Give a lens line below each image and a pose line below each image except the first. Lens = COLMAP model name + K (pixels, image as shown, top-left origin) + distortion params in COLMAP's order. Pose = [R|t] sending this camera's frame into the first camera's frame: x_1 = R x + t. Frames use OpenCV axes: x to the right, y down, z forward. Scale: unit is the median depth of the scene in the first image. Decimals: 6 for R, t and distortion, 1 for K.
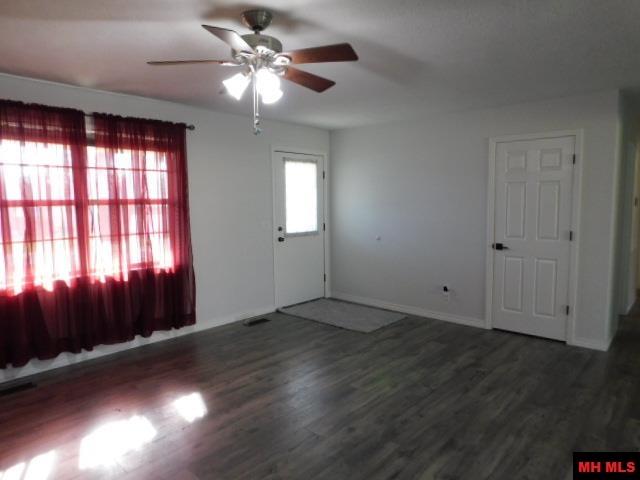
lens RADIAL K [[429.9, 0, 322.3], [0, 429.9, 238.6], [0, 0, 1]] dist [-0.040098, 0.029293]
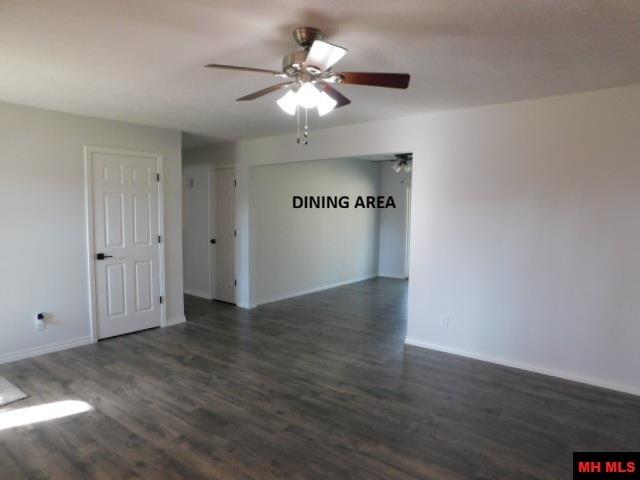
lens RADIAL K [[429.9, 0, 322.5], [0, 429.9, 240.1], [0, 0, 1]] dist [-0.040098, 0.029293]
pose [[-0.029983, -0.078811, 0.996439, -0.822768], [0.094534, 0.992195, 0.081320, -0.071199], [-0.995070, 0.096636, -0.022299, 0.690939]]
